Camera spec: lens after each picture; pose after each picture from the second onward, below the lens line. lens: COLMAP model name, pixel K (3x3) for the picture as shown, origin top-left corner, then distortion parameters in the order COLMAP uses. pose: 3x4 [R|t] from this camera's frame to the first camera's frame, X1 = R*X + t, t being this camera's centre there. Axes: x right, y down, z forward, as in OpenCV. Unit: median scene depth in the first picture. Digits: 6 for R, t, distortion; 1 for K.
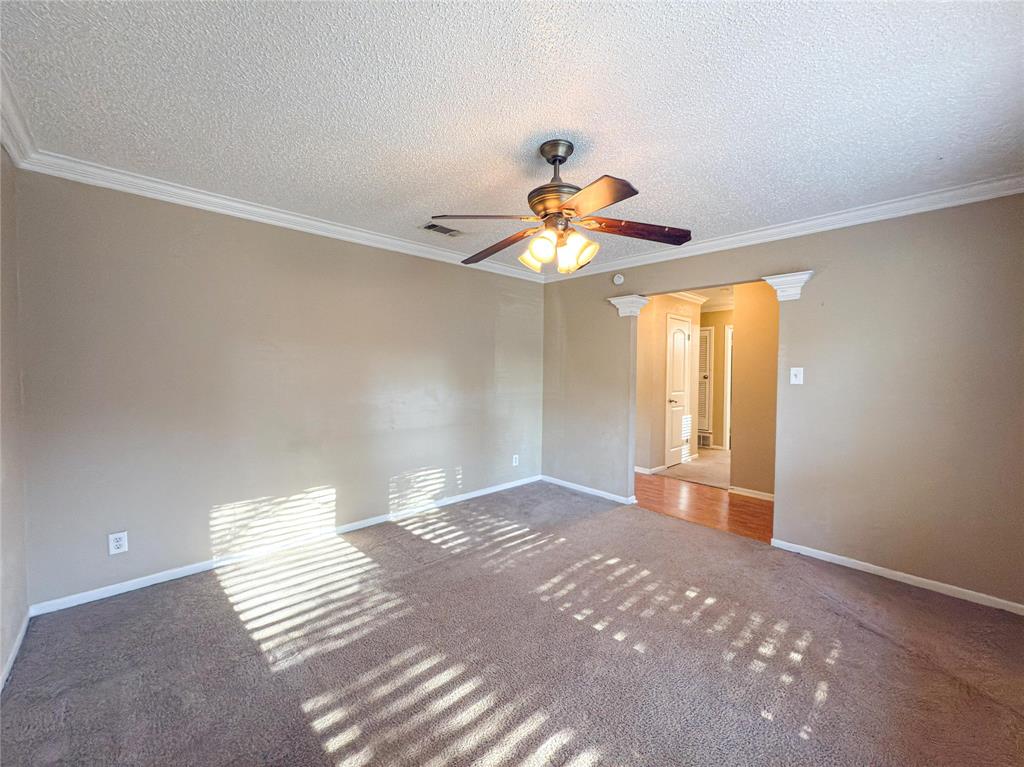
lens RADIAL K [[406.1, 0, 511.4], [0, 406.1, 382.7], [0, 0, 1]] dist [-0.000319, 0.000093]
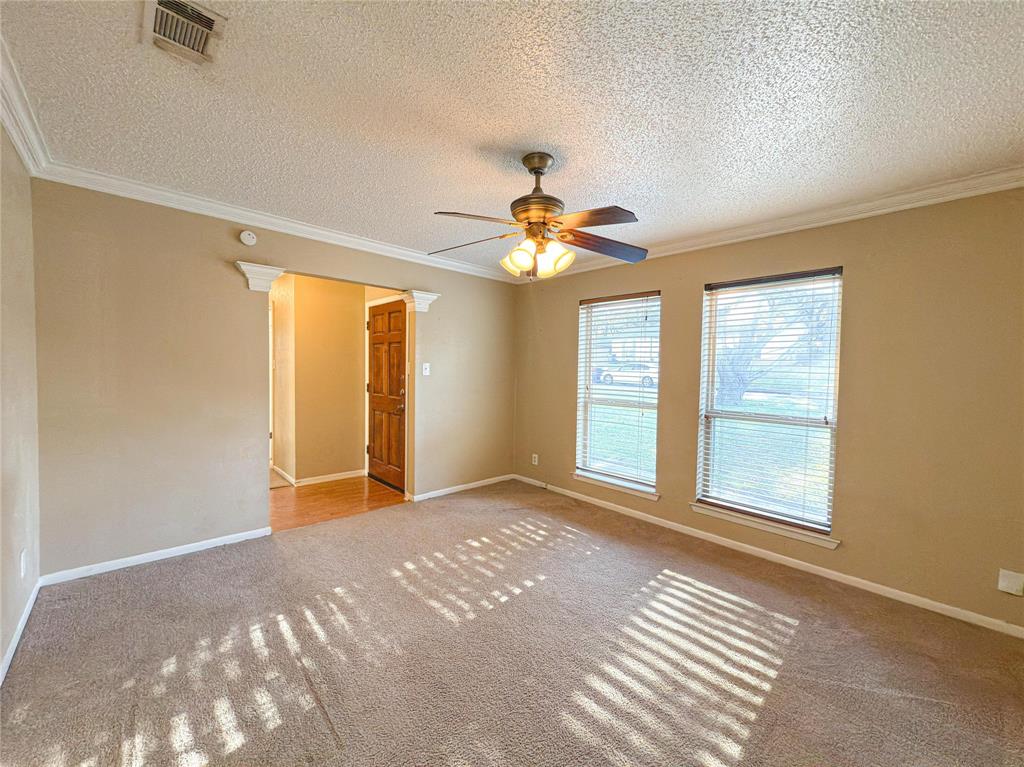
lens RADIAL K [[406.1, 0, 511.4], [0, 406.1, 382.7], [0, 0, 1]] dist [-0.000319, 0.000093]
pose [[0.007630, -0.050918, 0.998674, -0.750785], [0.008290, 0.998672, 0.050855, -0.044718], [-0.999937, 0.007891, 0.008042, 0.820169]]
